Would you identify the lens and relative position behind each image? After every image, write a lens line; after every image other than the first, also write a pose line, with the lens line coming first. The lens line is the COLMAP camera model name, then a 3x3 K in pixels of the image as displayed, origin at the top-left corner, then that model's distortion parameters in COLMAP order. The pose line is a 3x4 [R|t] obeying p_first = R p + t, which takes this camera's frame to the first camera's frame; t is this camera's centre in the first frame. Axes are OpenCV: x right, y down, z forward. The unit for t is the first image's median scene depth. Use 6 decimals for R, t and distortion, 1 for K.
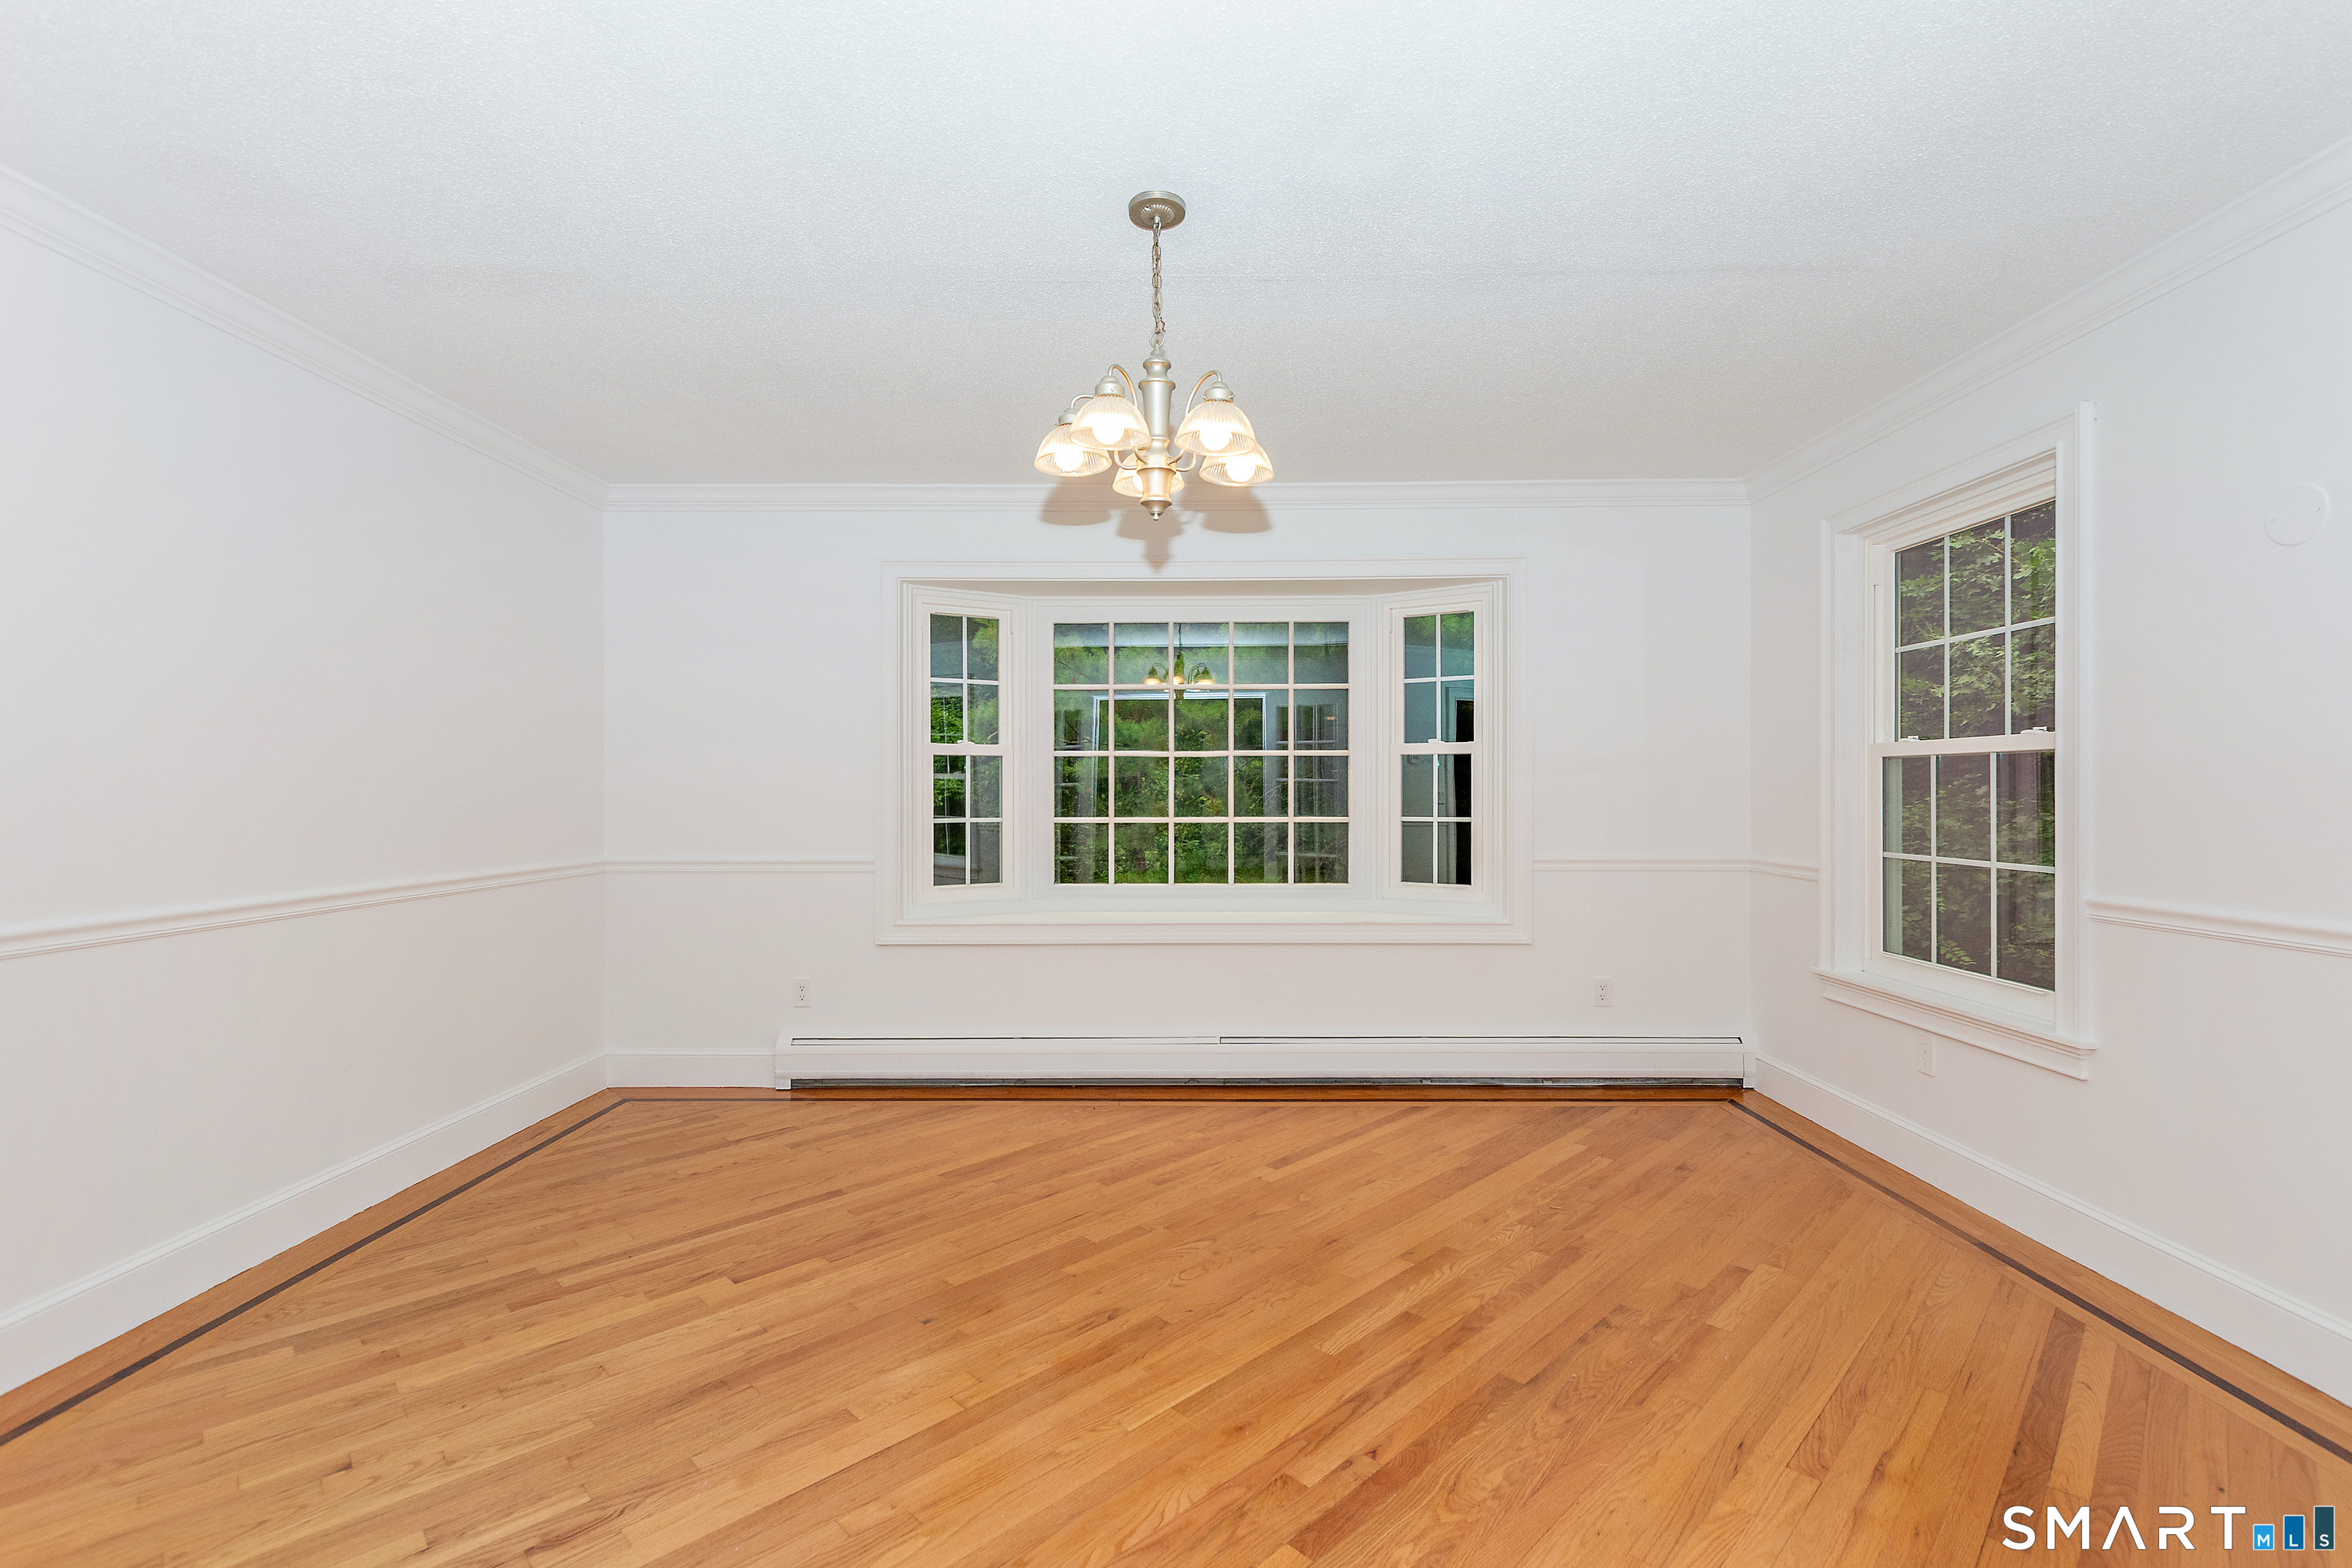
lens RADIAL K [[1045.3, 0, 1176.0], [0, 1045.3, 784.0], [0, 0, 1]] dist [0.002990, 0.000092]
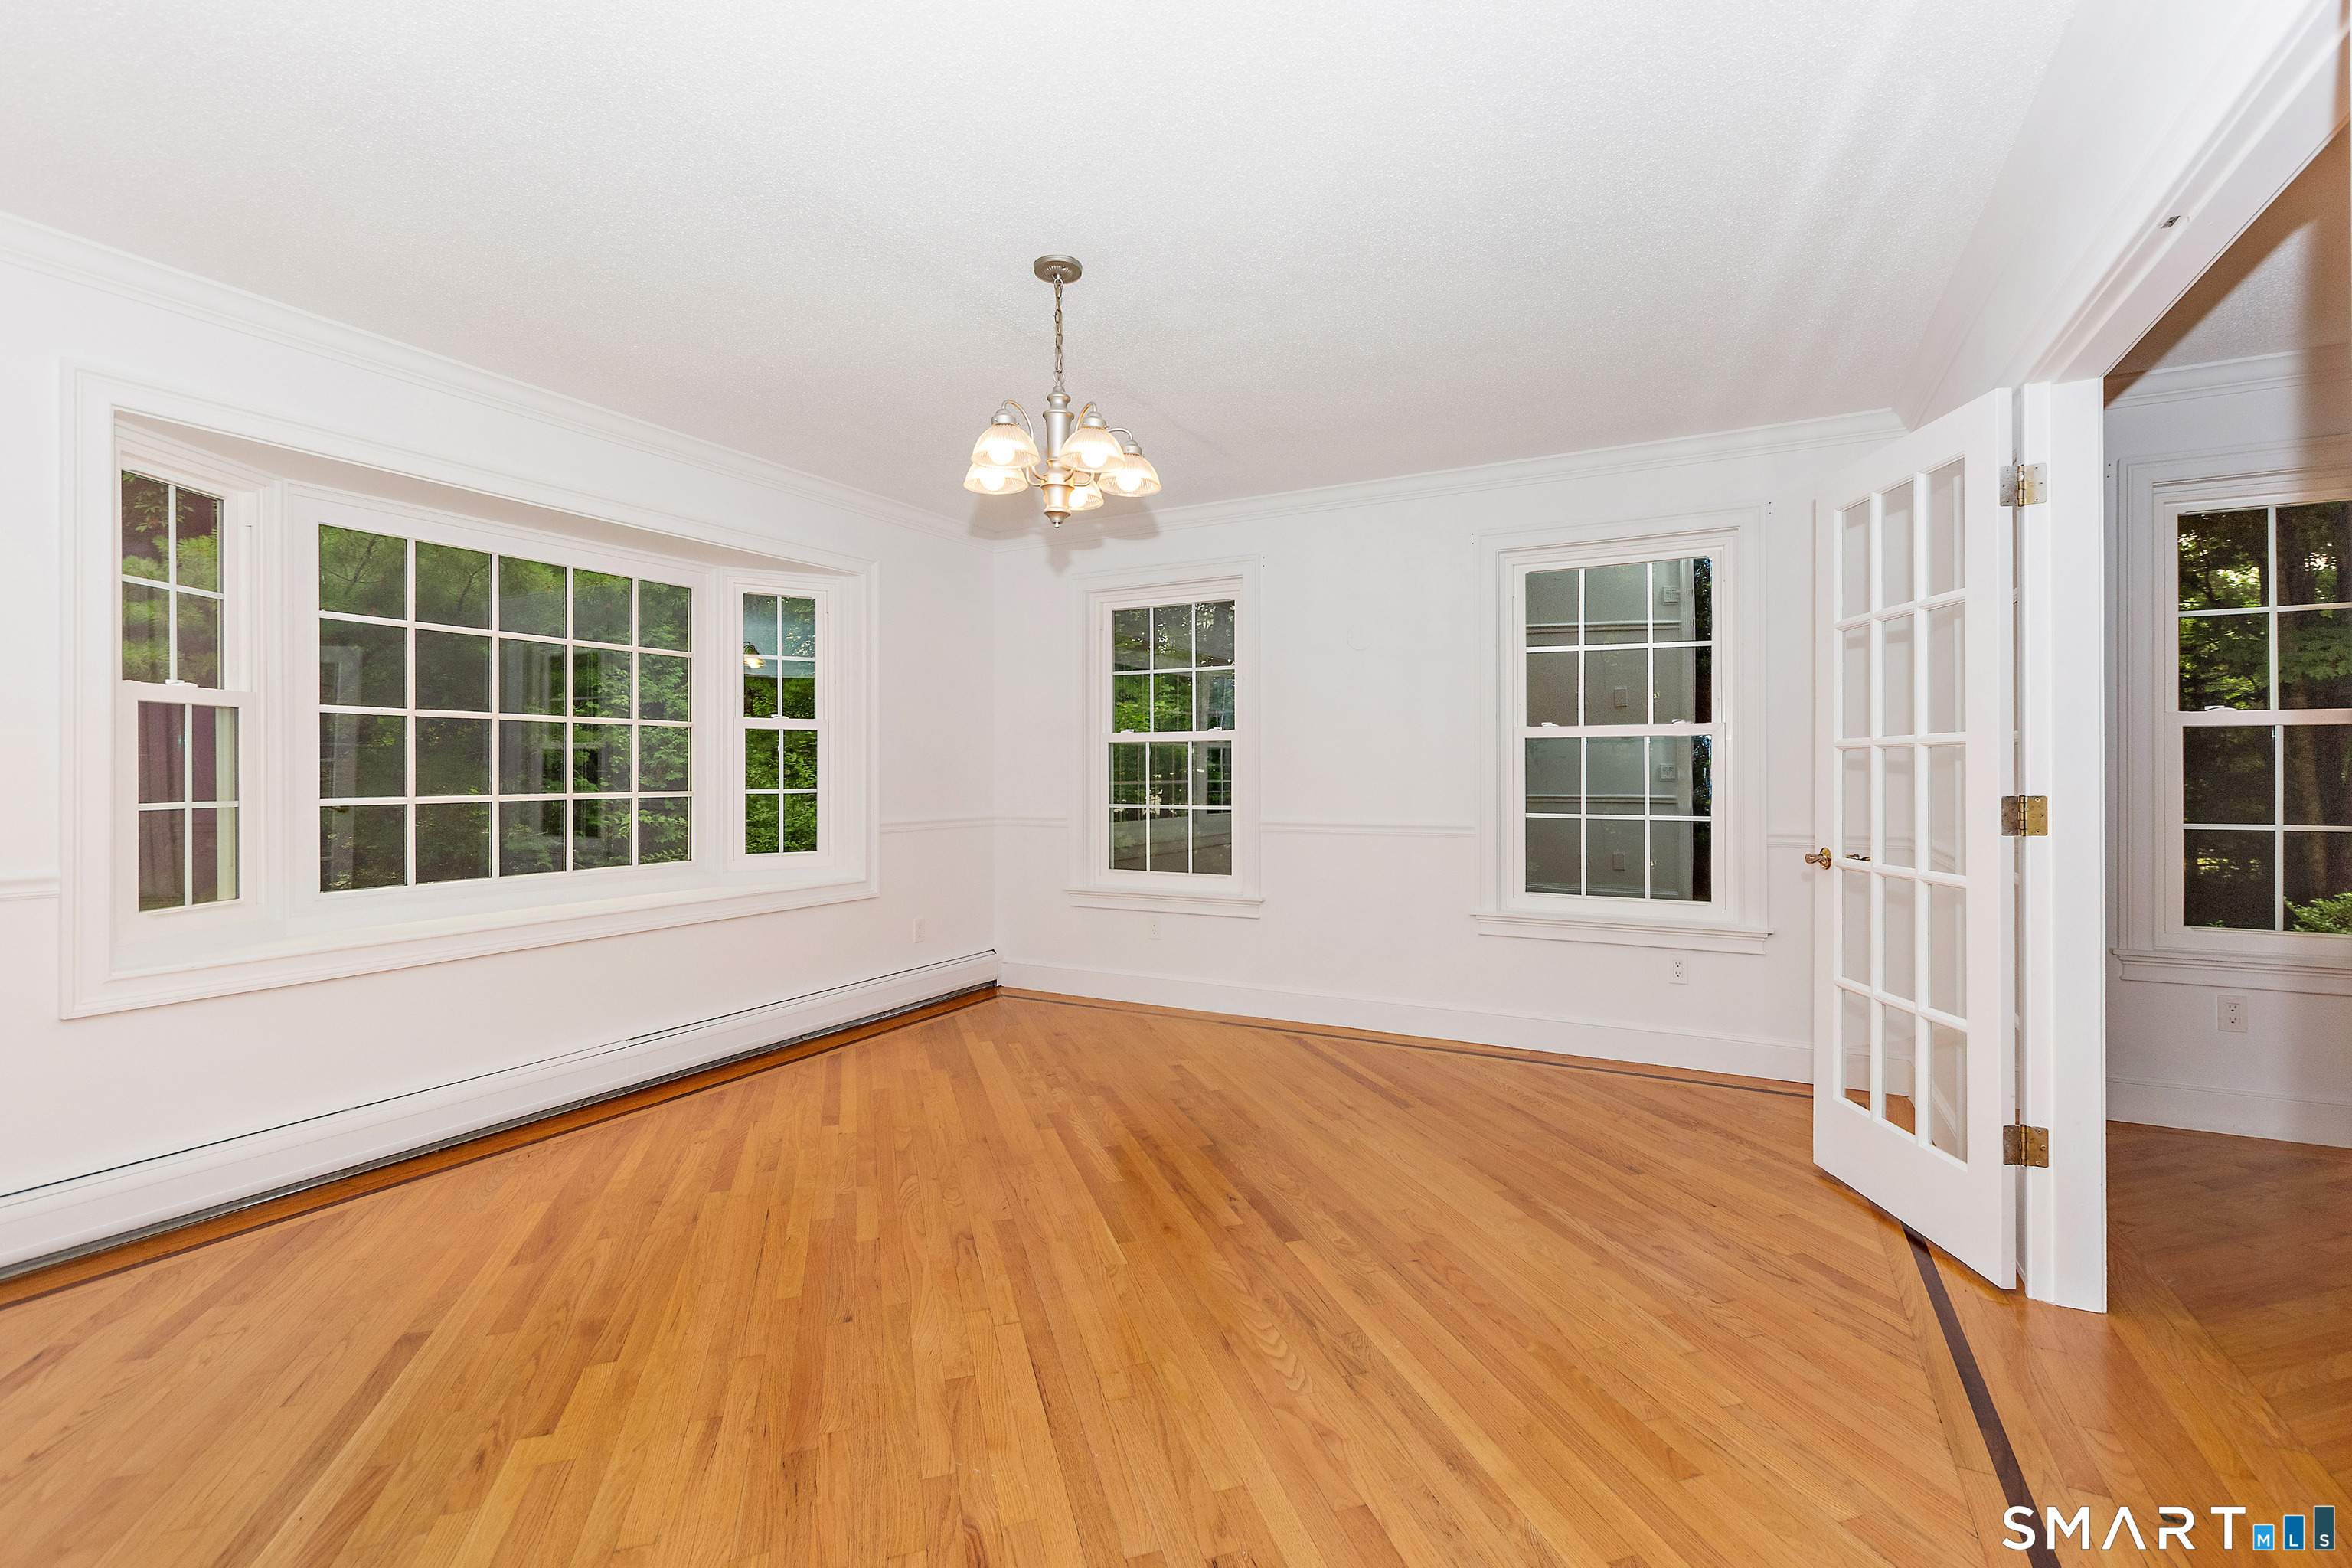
lens RADIAL K [[1041.8, 0, 1193.8], [0, 1041.8, 767.7], [0, 0, 1]] dist [0.000941, -0.000428]
pose [[0.441301, 0.003253, 0.897353, -0.646056], [-0.004002, 0.999991, -0.001657, 0.013226], [-0.897350, -0.002860, 0.441310, 0.214208]]
